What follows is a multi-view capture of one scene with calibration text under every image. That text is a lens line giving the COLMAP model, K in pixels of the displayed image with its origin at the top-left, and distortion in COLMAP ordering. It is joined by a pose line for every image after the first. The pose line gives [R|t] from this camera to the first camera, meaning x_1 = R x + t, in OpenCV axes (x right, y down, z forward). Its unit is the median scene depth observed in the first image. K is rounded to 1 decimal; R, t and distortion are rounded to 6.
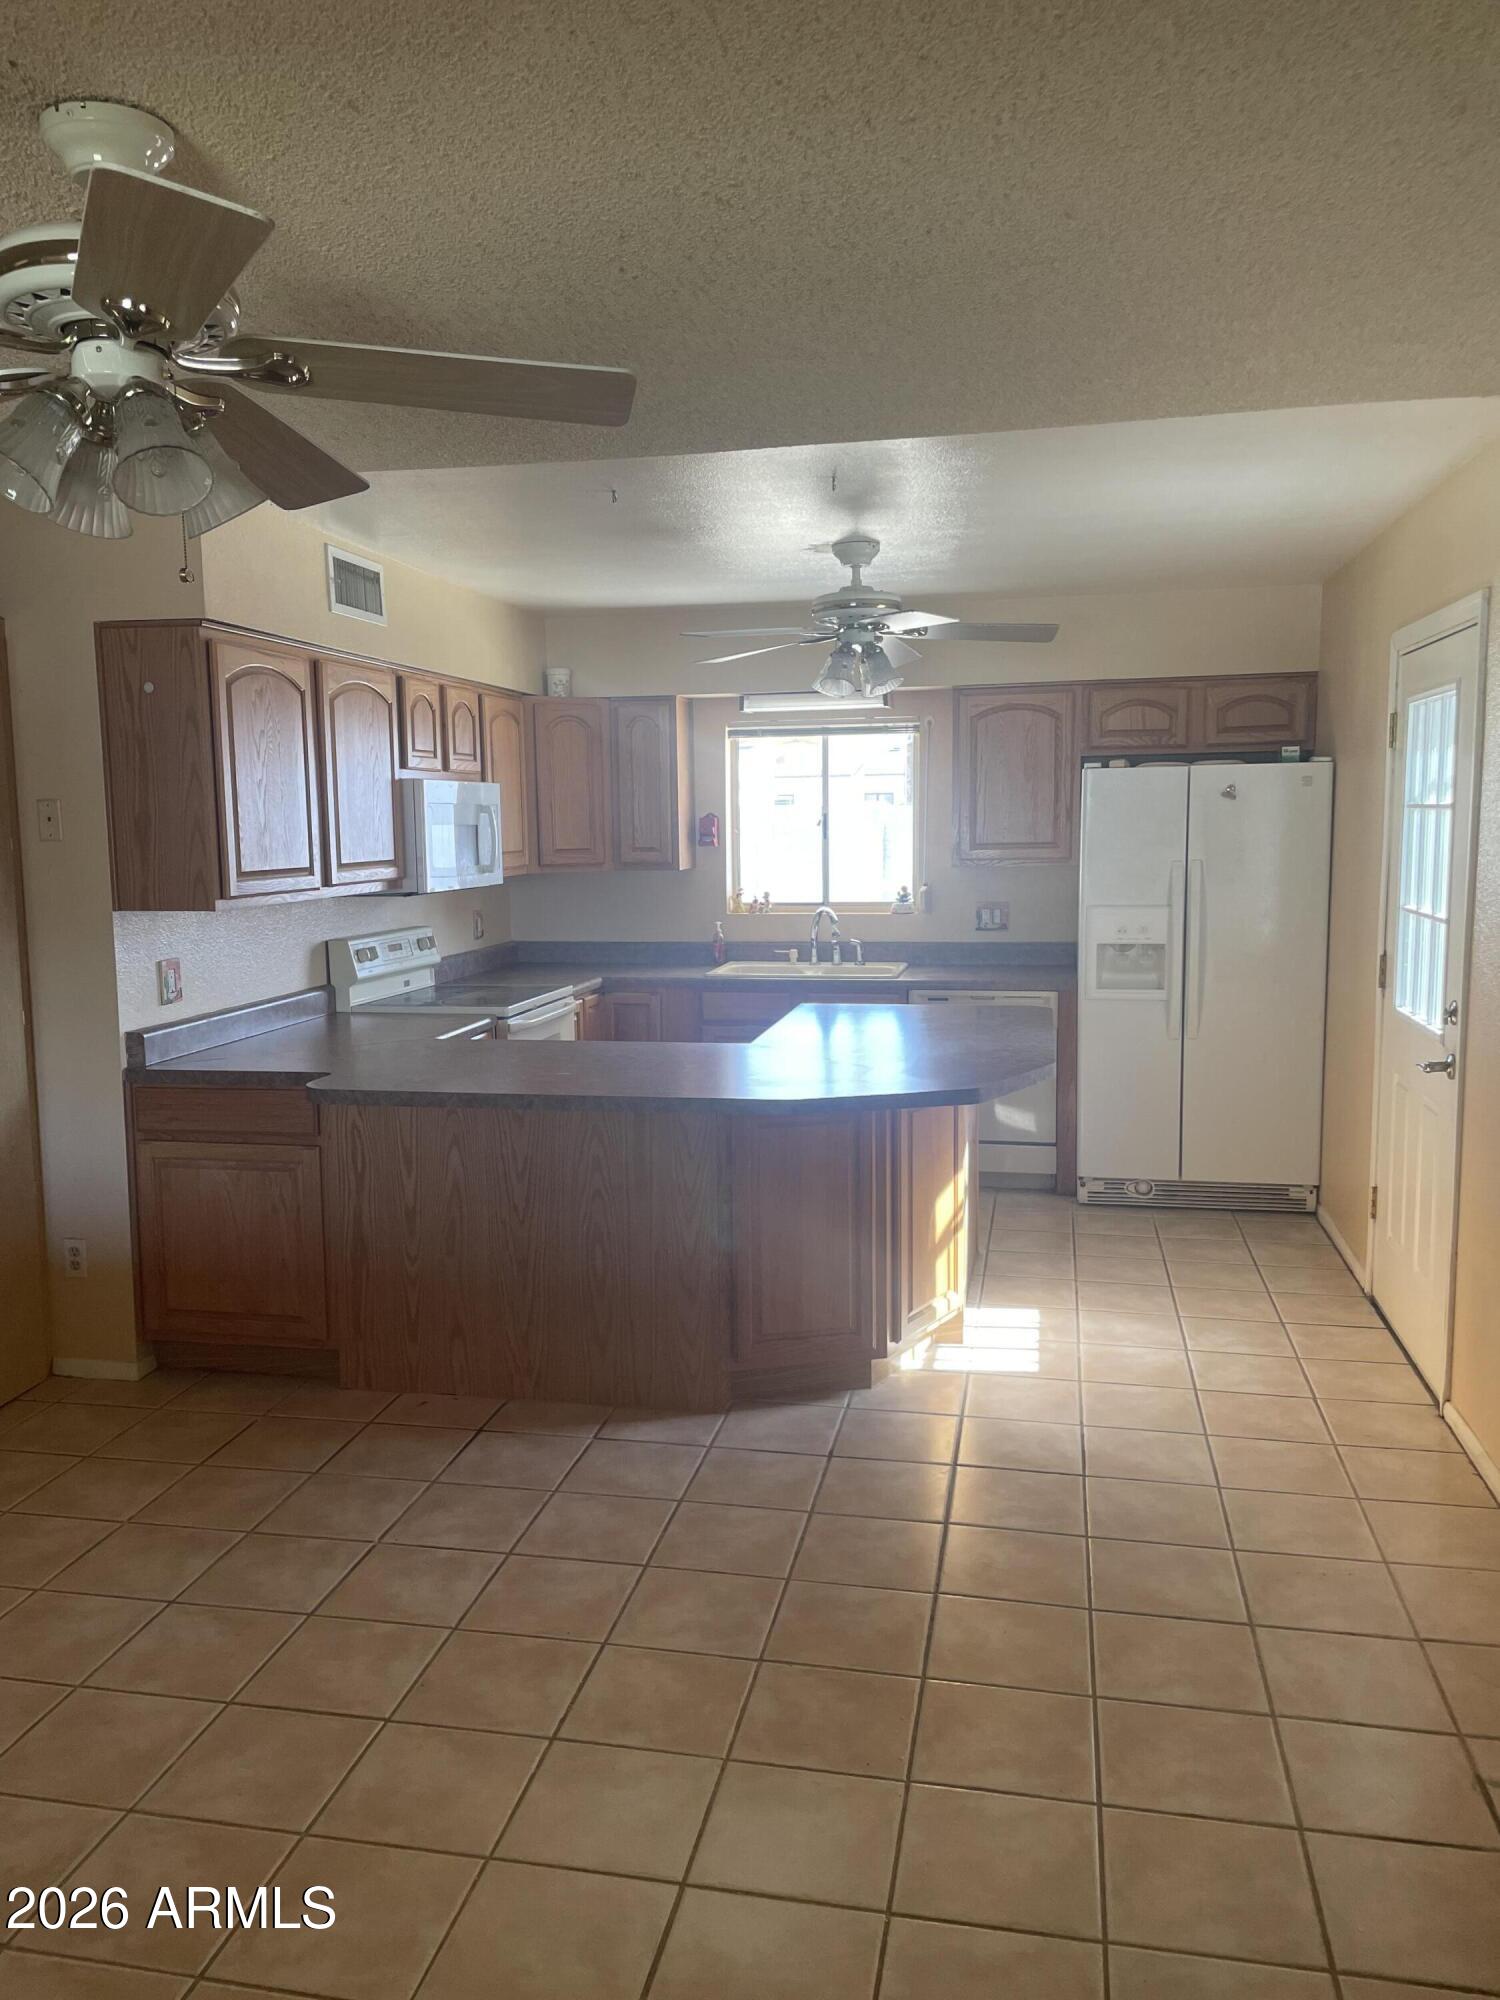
lens RADIAL K [[1507.6, 0, 738.3], [0, 1507.6, 992.7], [0, 0, 1]] dist [0.073865, -0.073549]
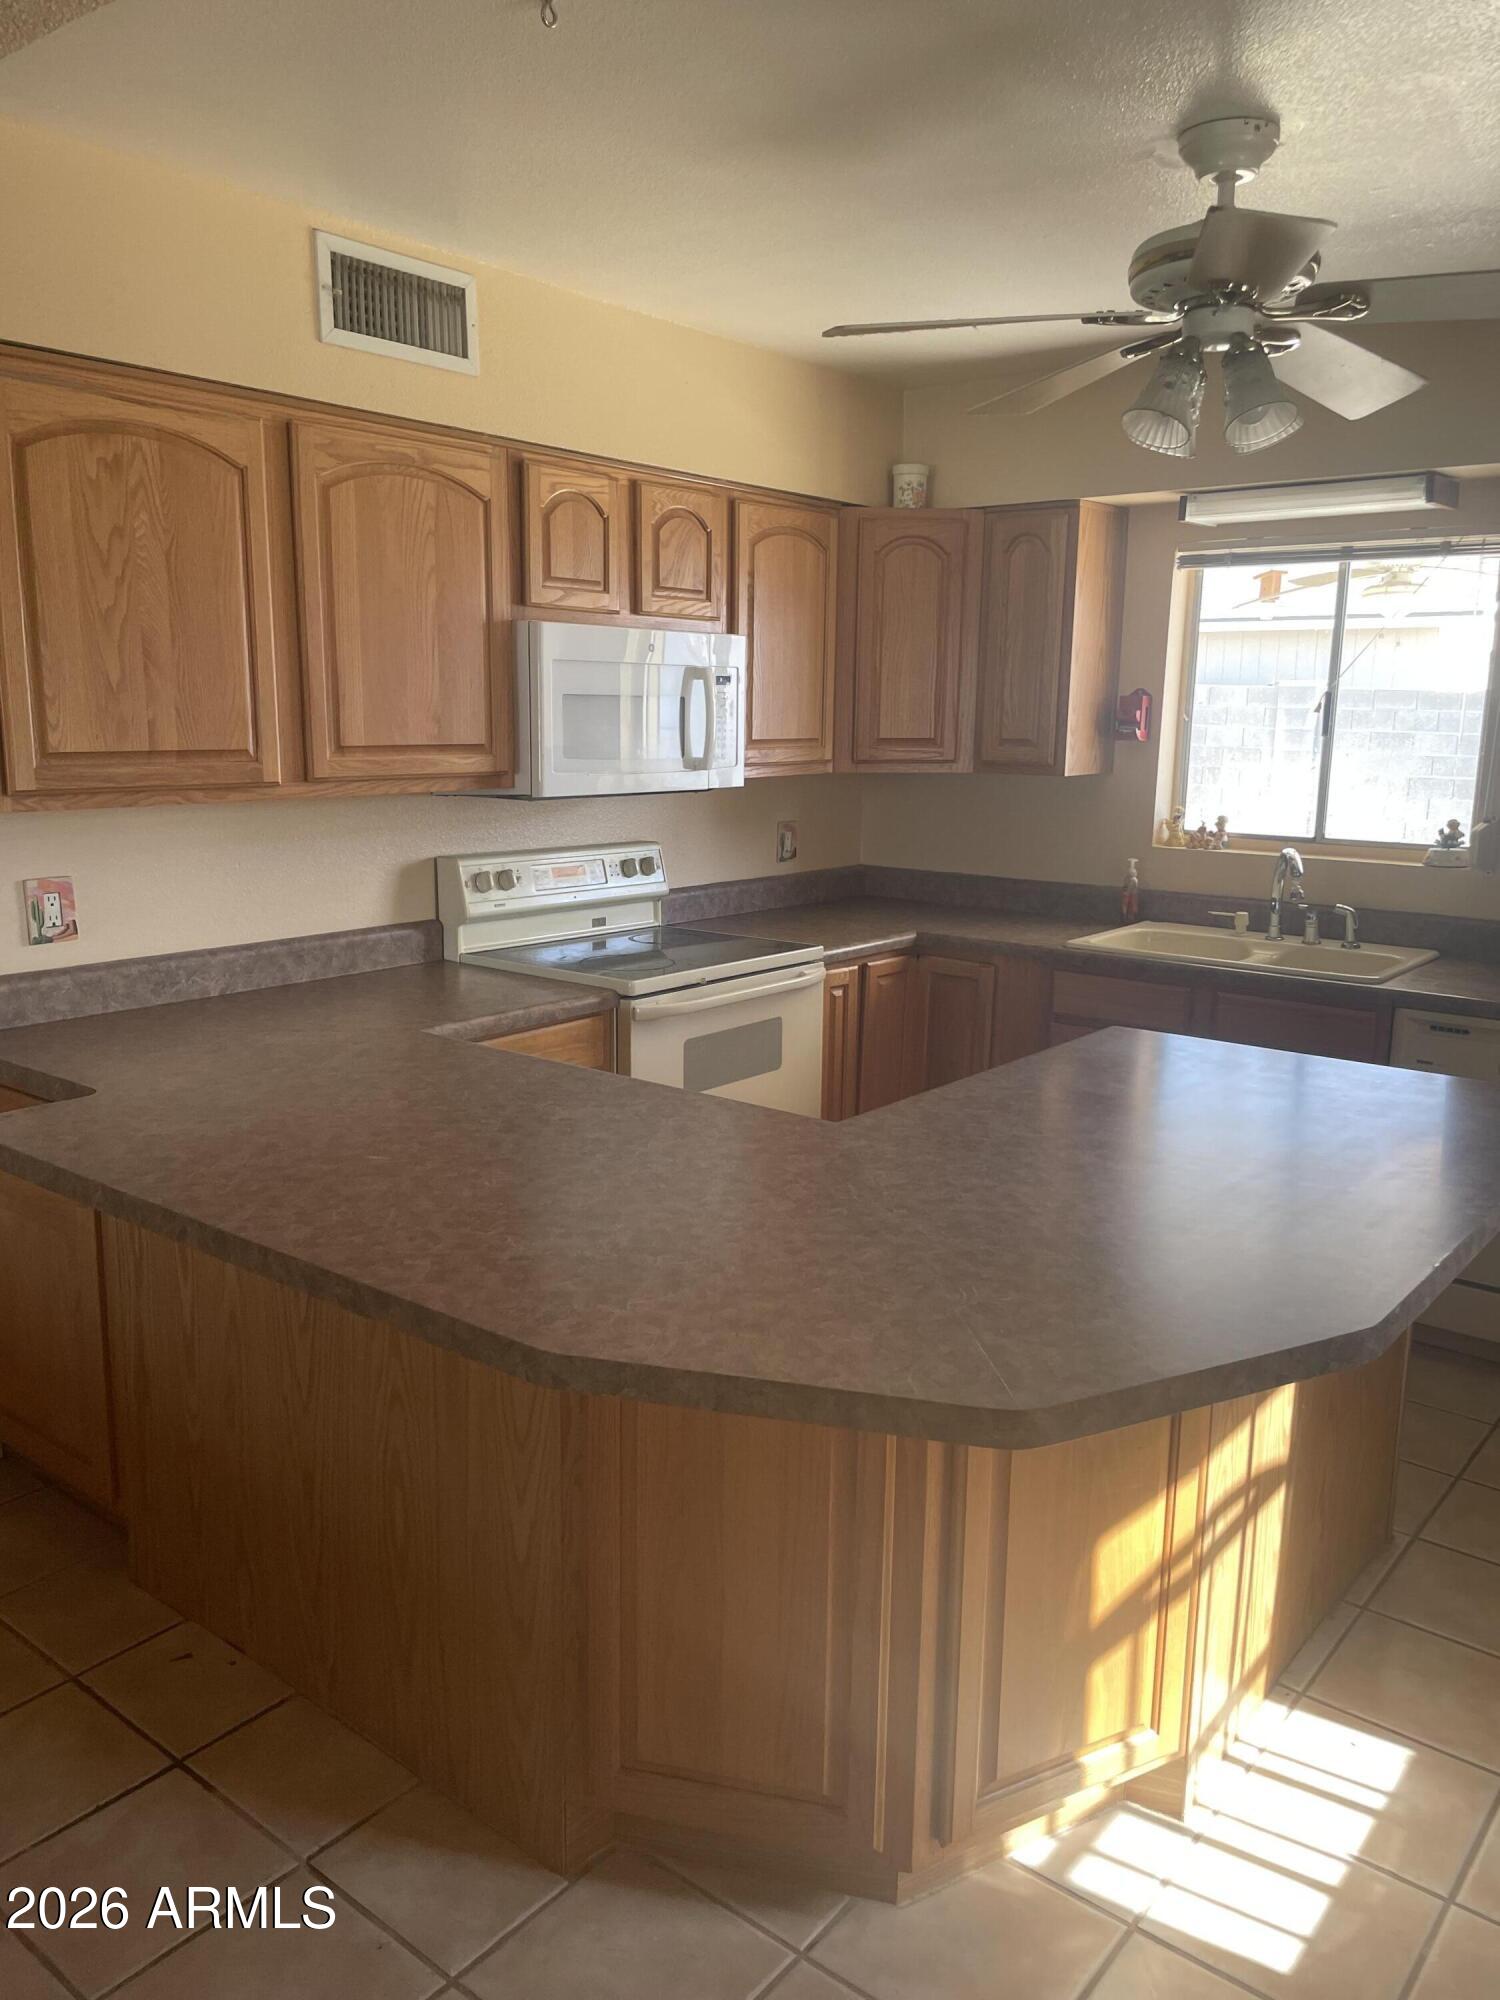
lens RADIAL K [[1507.6, 0, 744.7], [0, 1507.6, 999.2], [0, 0, 1]] dist [0.073865, -0.073549]
pose [[0.889262, 0.112041, -0.443463, 0.158758], [-0.076523, 0.992313, 0.097260, -0.044163], [0.450951, -0.052554, 0.891000, 0.397777]]
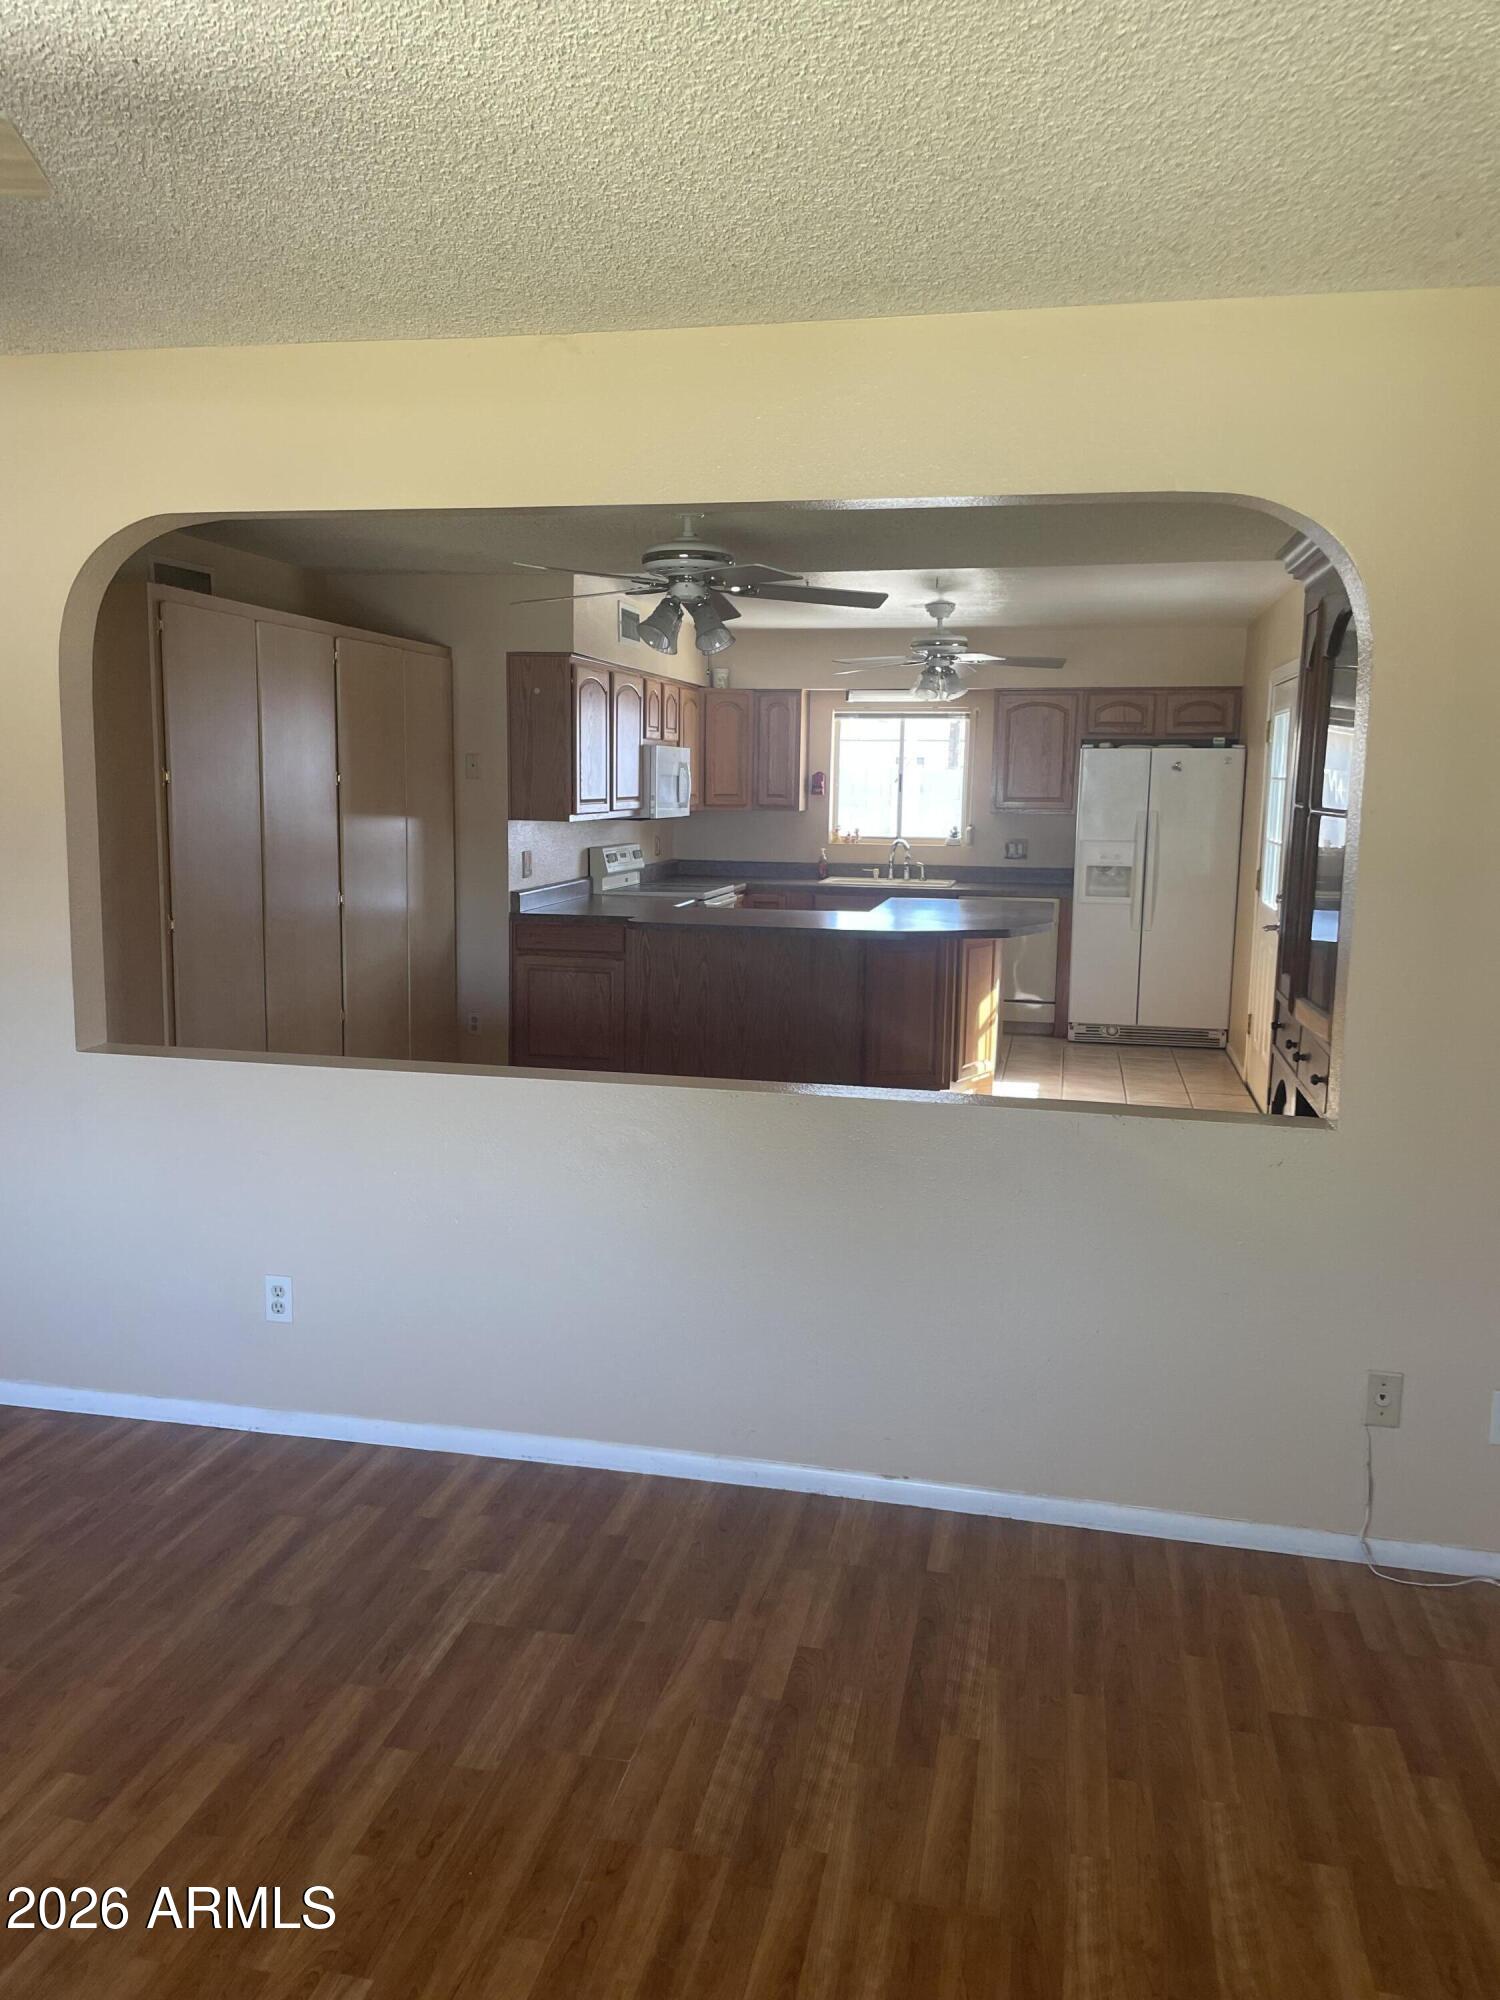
lens RADIAL K [[1507.6, 0, 737.5], [0, 1507.6, 999.9], [0, 0, 1]] dist [0.073865, -0.073549]
pose [[0.999584, 0.027574, -0.008478, -0.092139], [-0.027303, 0.999161, 0.030520, 0.063978], [0.009312, -0.030275, 0.999498, -0.505346]]
